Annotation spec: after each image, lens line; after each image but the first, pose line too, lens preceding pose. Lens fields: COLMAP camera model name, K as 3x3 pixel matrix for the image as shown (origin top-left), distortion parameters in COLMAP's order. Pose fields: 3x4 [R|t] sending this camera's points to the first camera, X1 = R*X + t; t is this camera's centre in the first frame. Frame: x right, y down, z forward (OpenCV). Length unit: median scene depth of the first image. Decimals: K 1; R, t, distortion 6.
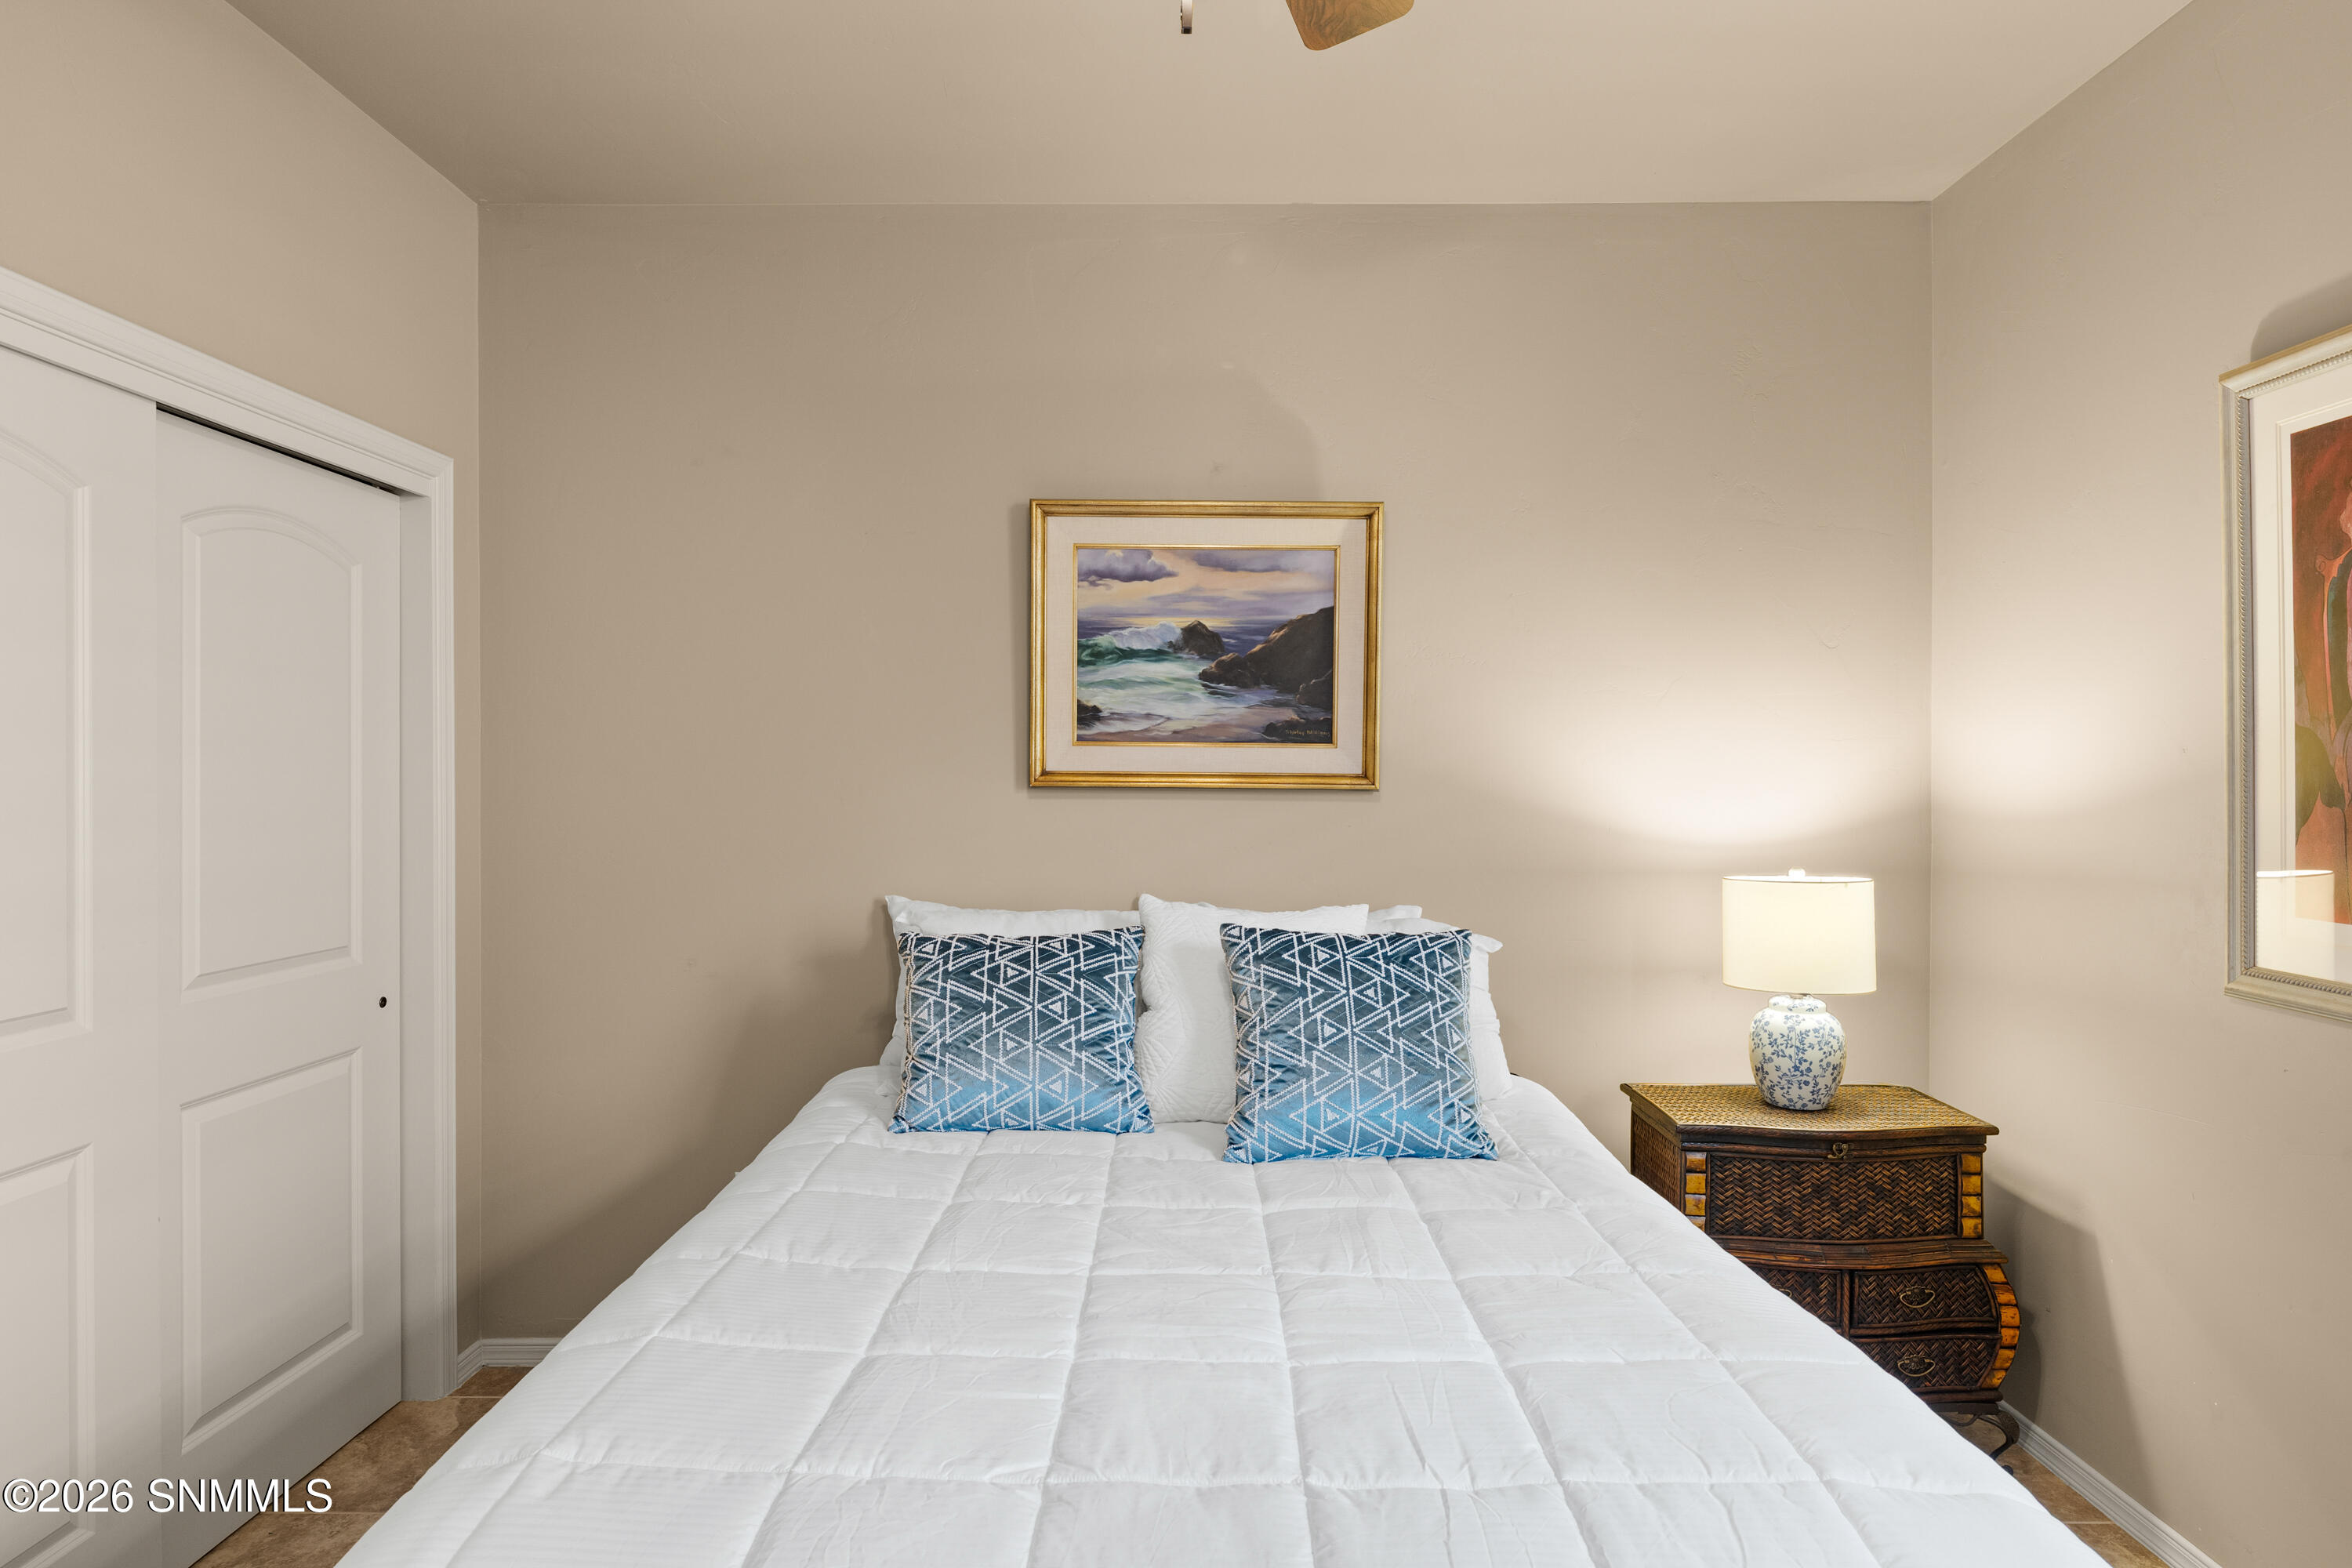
lens RADIAL K [[1338.3, 0, 1156.7], [0, 1338.3, 789.3], [0, 0, 1]] dist [0.000341, -0.002202]
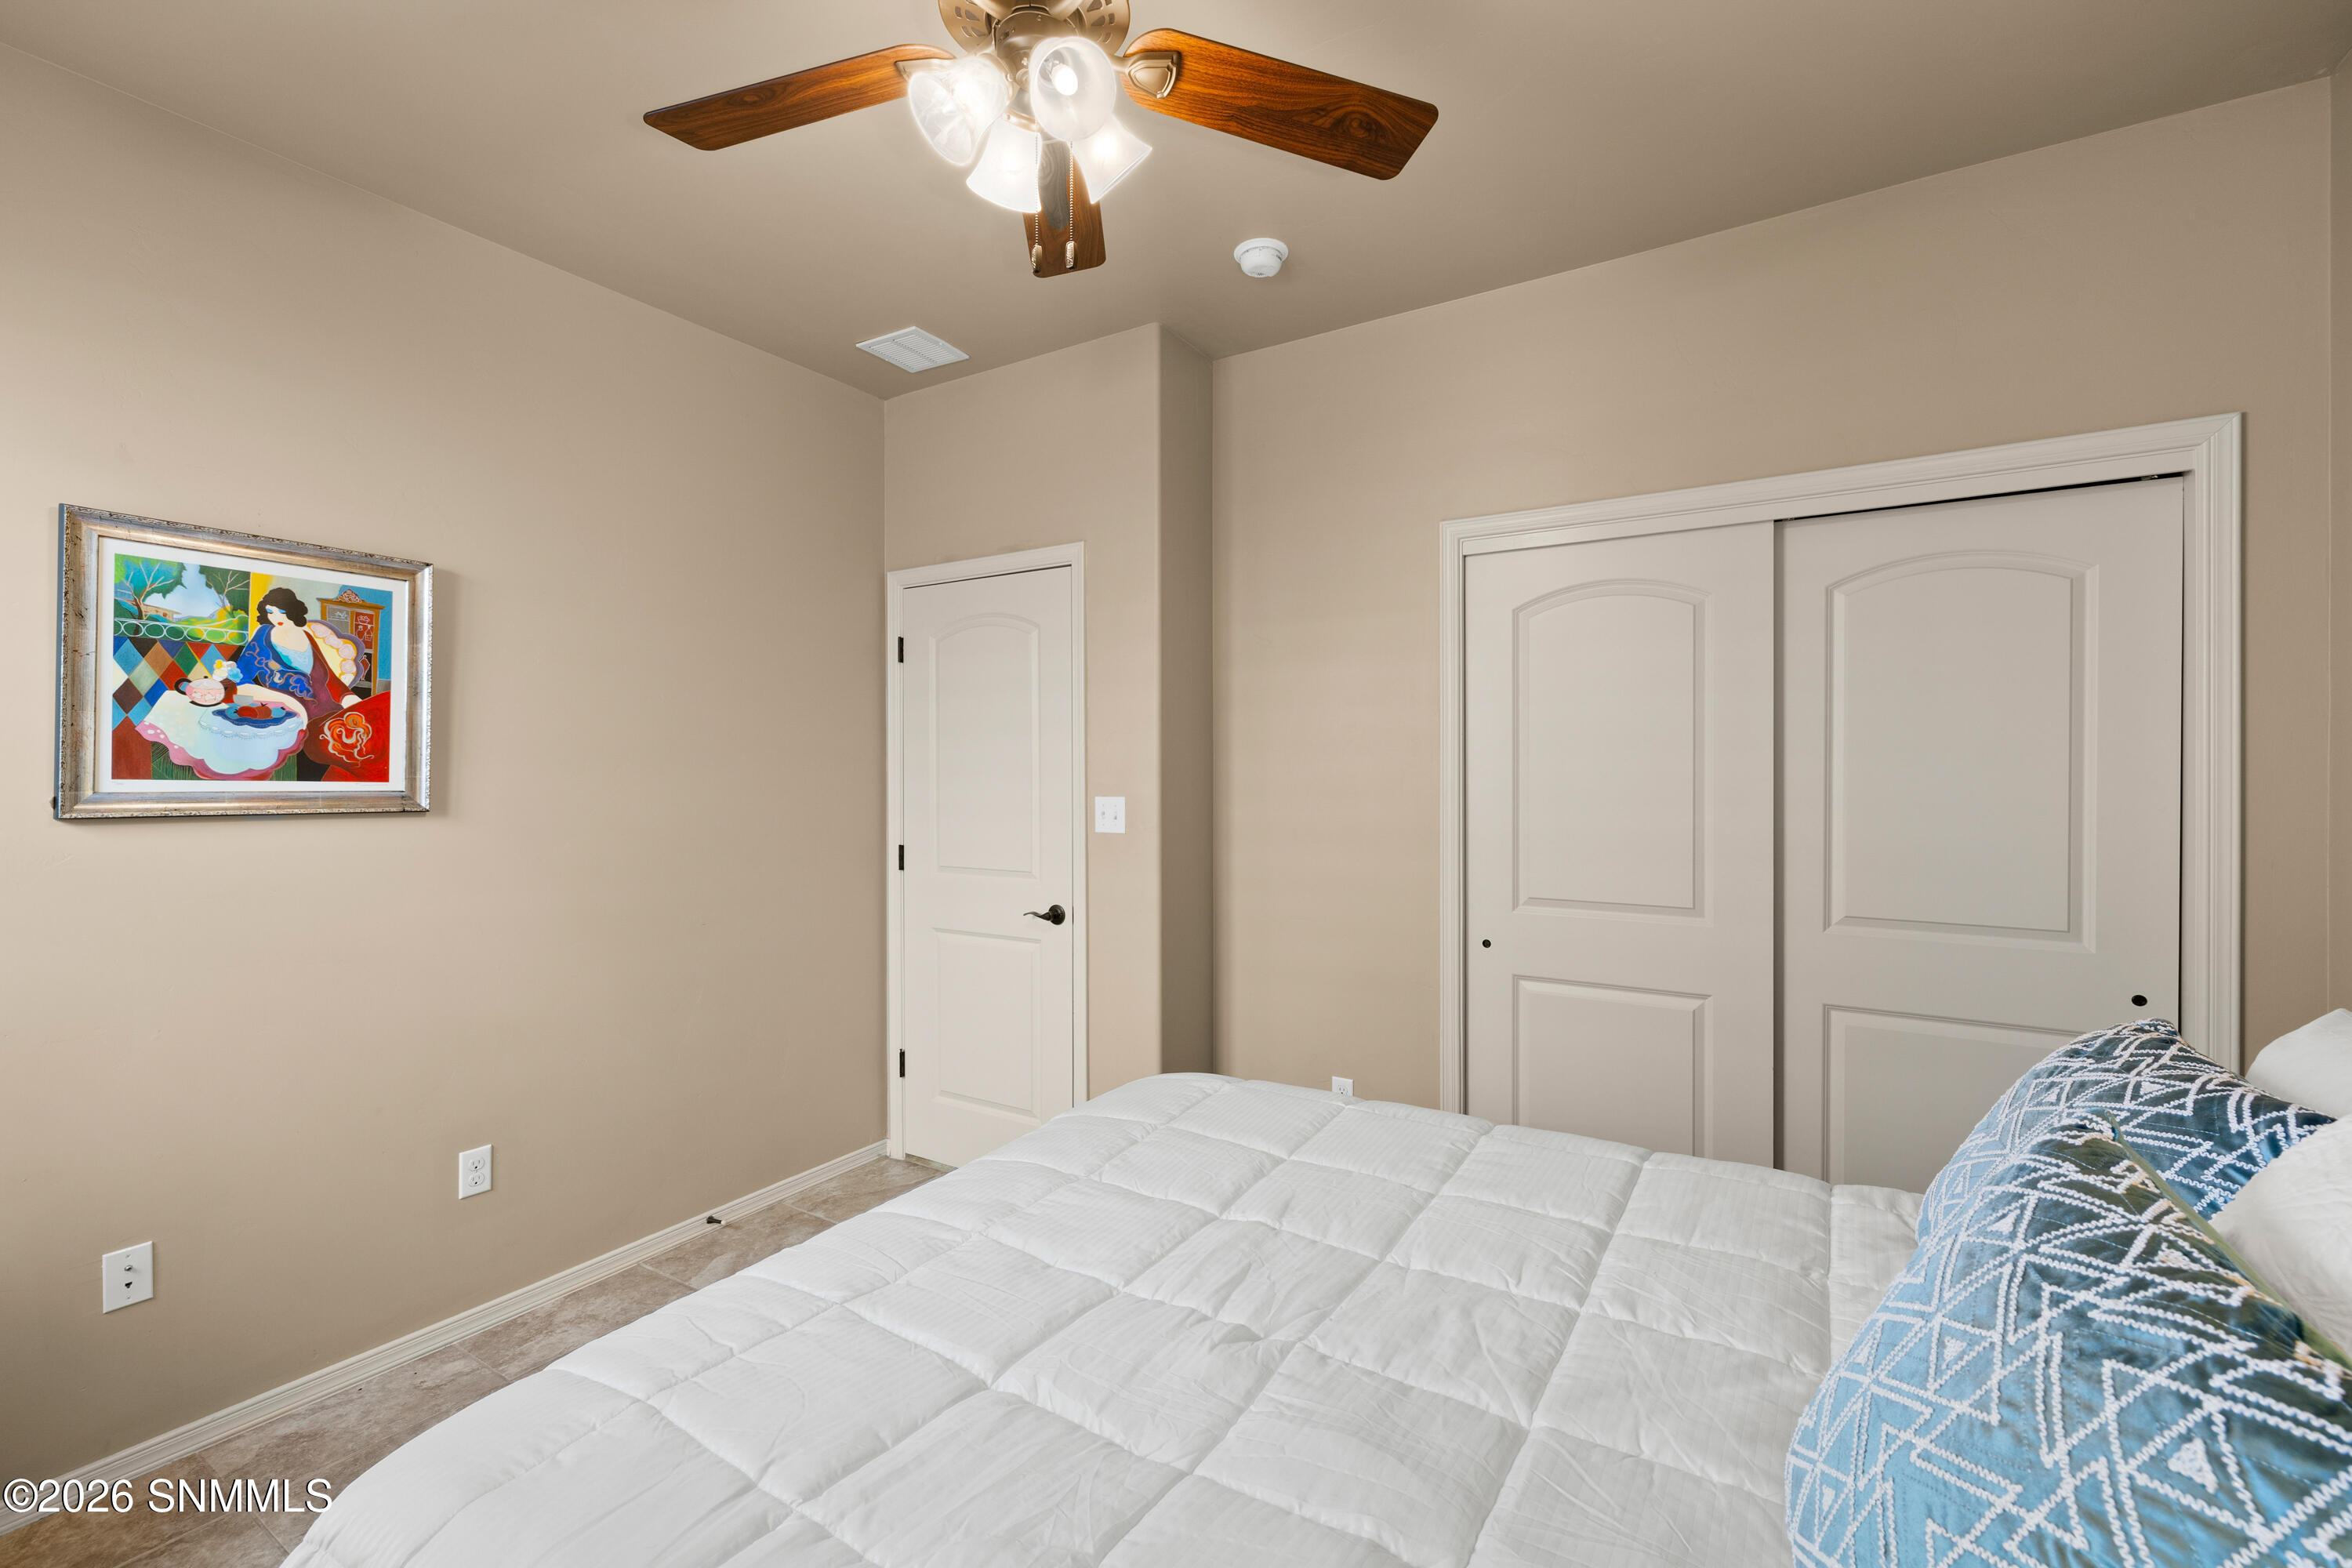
lens RADIAL K [[987.1, 0, 1175.1], [0, 987.1, 770.5], [0, 0, 1]] dist [-0.001588, -0.000794]
pose [[-0.552252, -0.006906, -0.833648, 0.391033], [-0.010853, 0.999941, -0.001093, -0.001402], [0.833606, 0.008444, -0.552294, 0.756112]]
